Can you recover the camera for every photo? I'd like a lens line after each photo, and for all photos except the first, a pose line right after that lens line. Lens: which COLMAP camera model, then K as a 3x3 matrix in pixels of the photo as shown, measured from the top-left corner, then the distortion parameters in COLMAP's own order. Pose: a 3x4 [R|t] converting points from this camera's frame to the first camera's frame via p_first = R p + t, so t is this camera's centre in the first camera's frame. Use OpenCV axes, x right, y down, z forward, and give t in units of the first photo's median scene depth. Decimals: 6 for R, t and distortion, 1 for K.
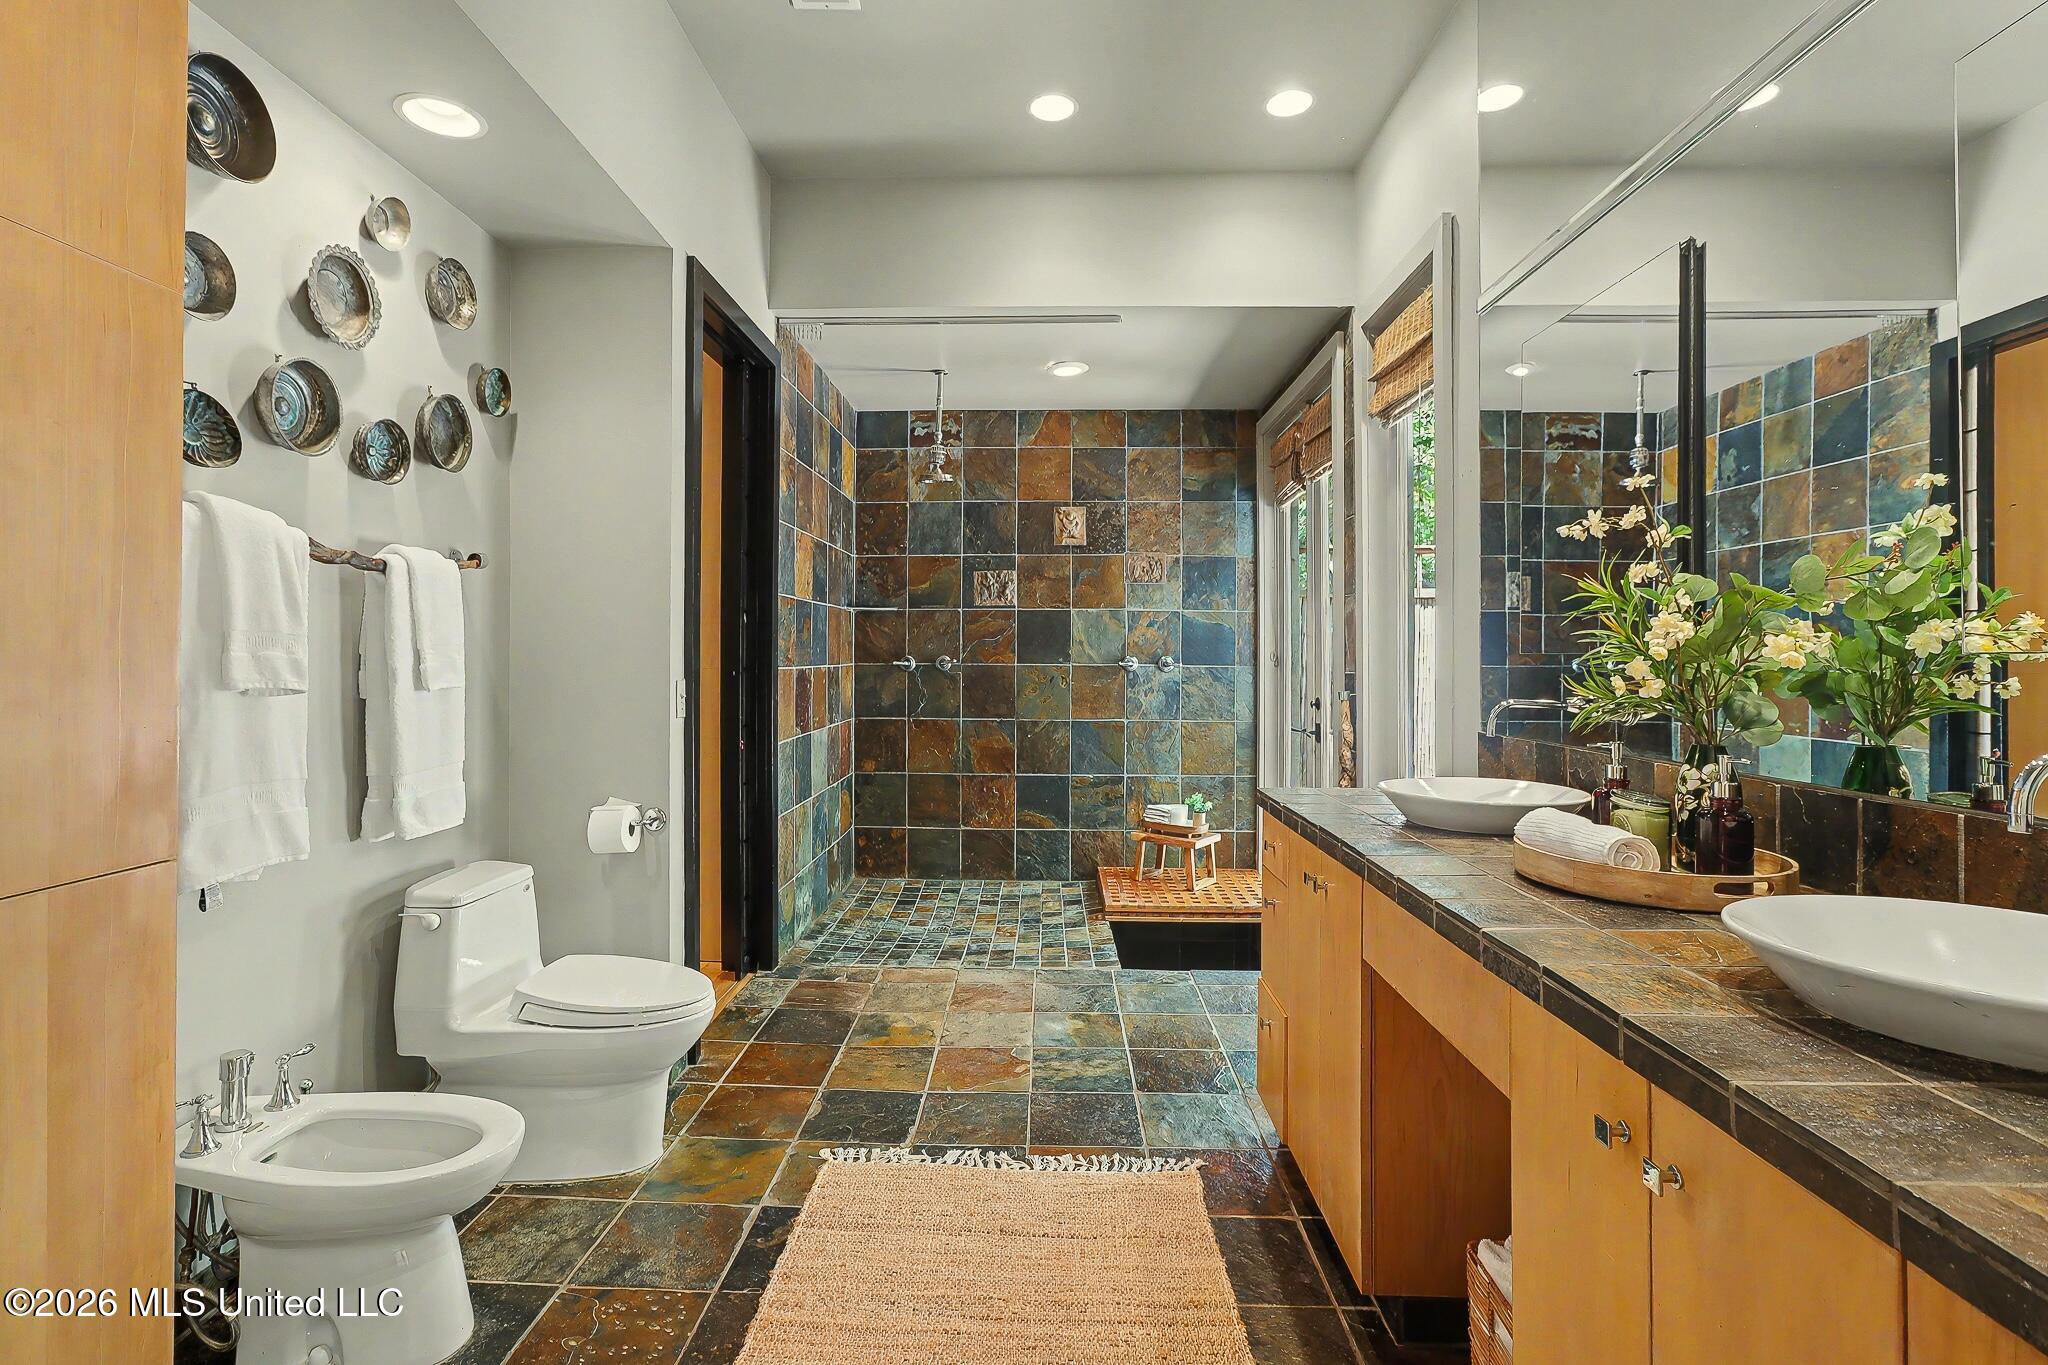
lens RADIAL K [[1042.2, 0, 1025.5], [0, 1042.2, 674.5], [0, 0, 1]] dist [-0.003271, 0.037052]
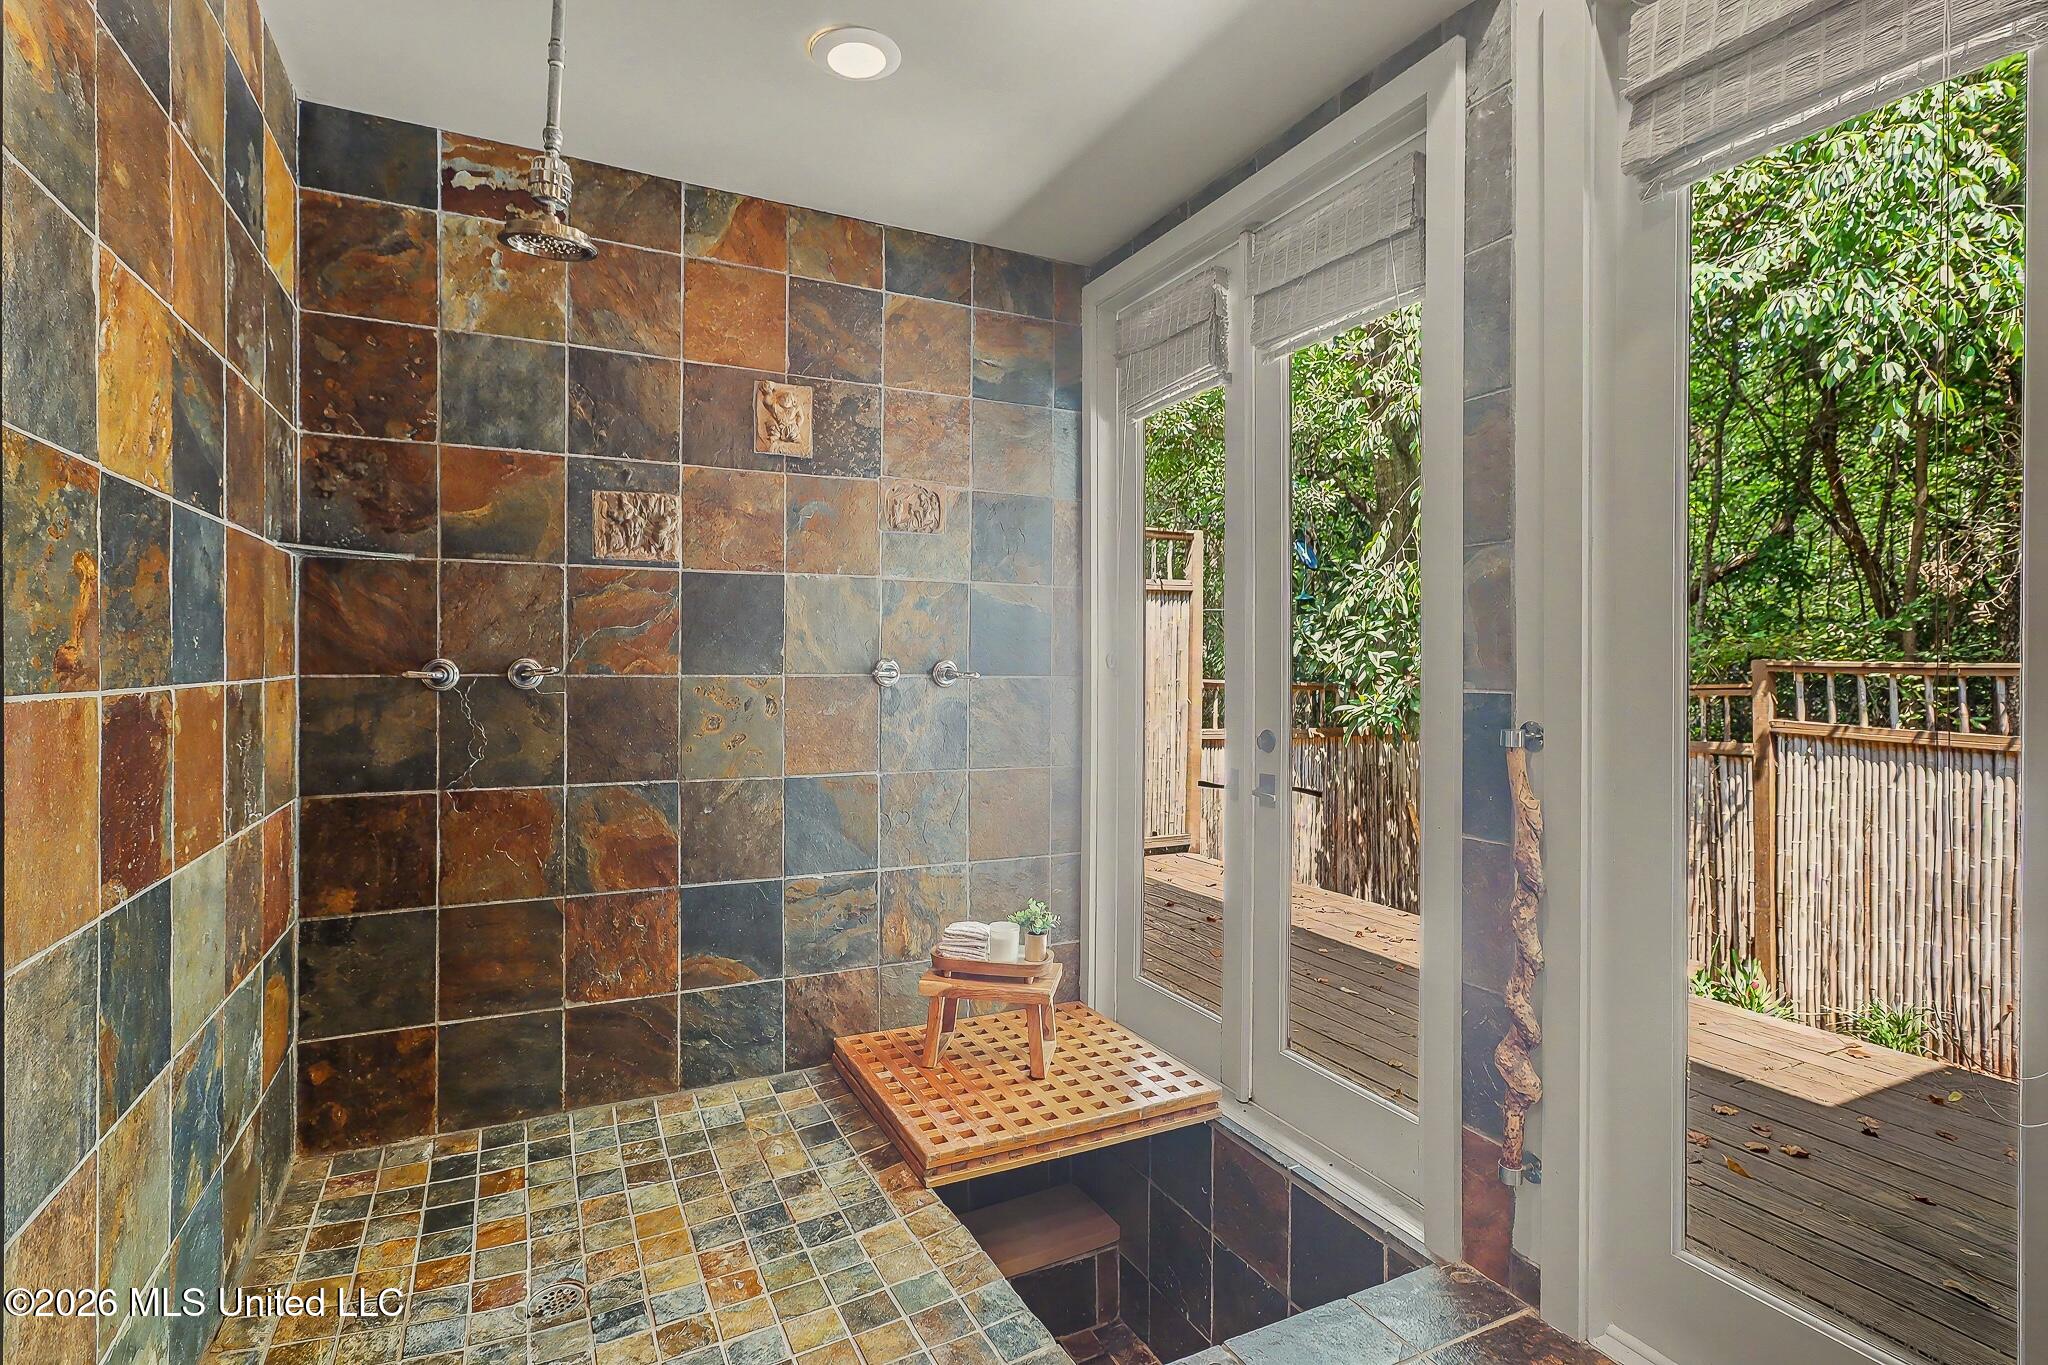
lens RADIAL K [[1042.2, 0, 1025.5], [0, 1042.2, 674.5], [0, 0, 1]] dist [-0.003271, 0.037052]
pose [[0.889051, -0.005040, 0.457780, -0.094054], [0.008180, 0.999955, -0.004877, -0.006431], [-0.457734, 0.008080, 0.889052, 0.461649]]
